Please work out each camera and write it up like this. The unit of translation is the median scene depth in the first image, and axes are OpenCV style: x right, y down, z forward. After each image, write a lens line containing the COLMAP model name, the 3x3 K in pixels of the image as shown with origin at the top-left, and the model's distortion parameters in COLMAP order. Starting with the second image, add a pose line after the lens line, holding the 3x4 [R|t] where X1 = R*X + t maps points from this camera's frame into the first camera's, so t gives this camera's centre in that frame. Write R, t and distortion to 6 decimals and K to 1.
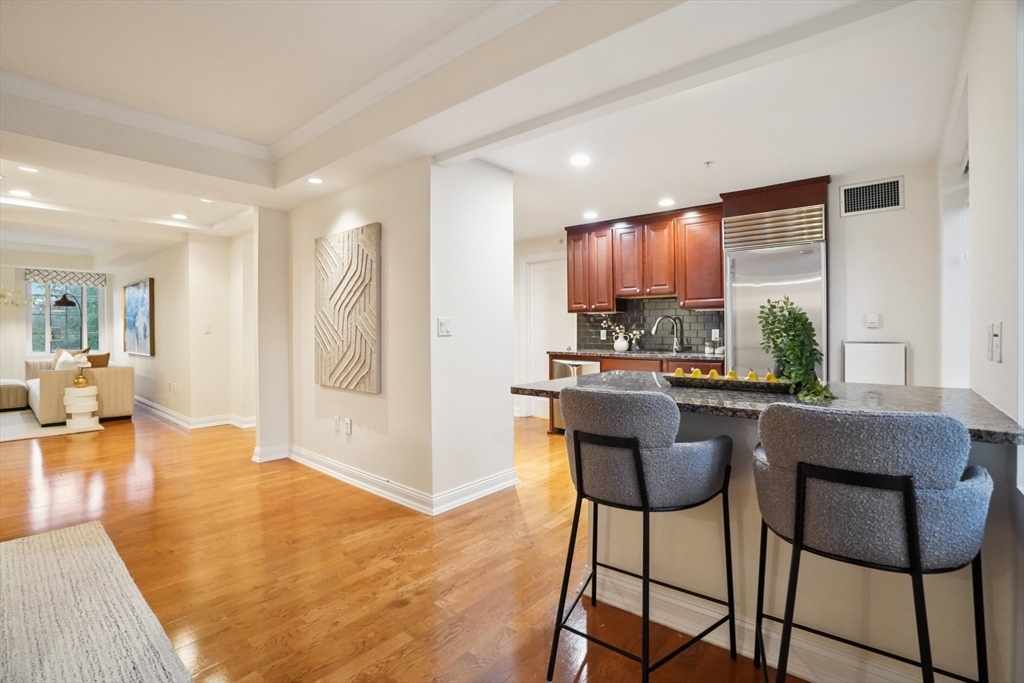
lens RADIAL K [[472.6, 0, 510.6], [0, 472.6, 336.1], [0, 0, 1]] dist [-0.058544, 0.019480]
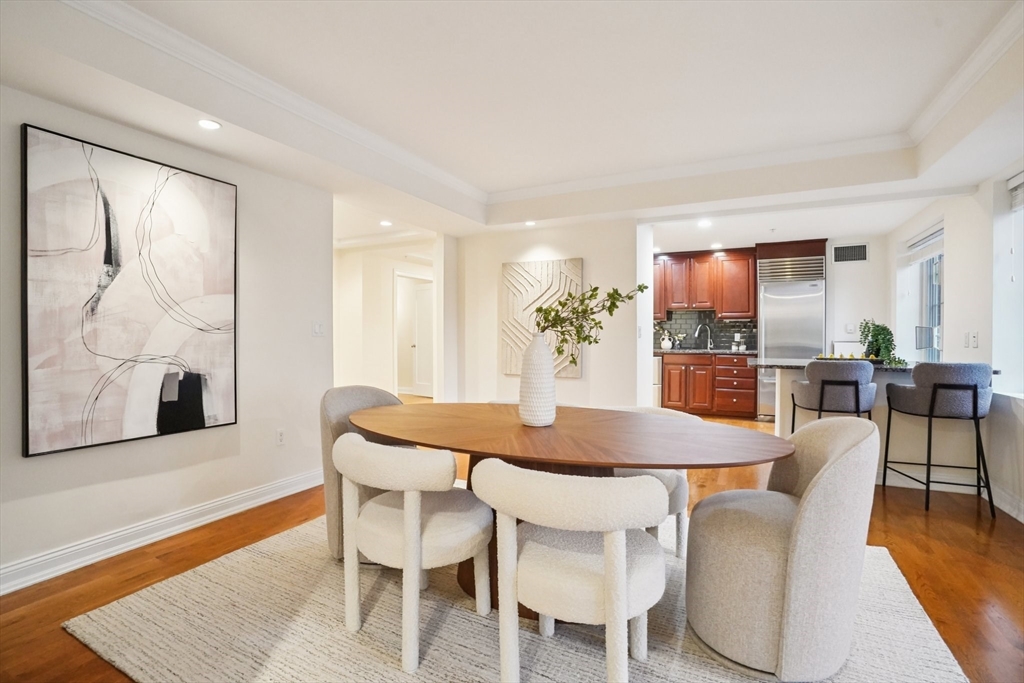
lens RADIAL K [[472.6, 0, 510.6], [0, 472.6, 336.1], [0, 0, 1]] dist [-0.058544, 0.019480]
pose [[0.973939, 0.003332, 0.226787, -1.081438], [-0.001897, 0.999977, -0.006545, 0.008546], [-0.226803, 0.005945, 0.973922, -0.465362]]
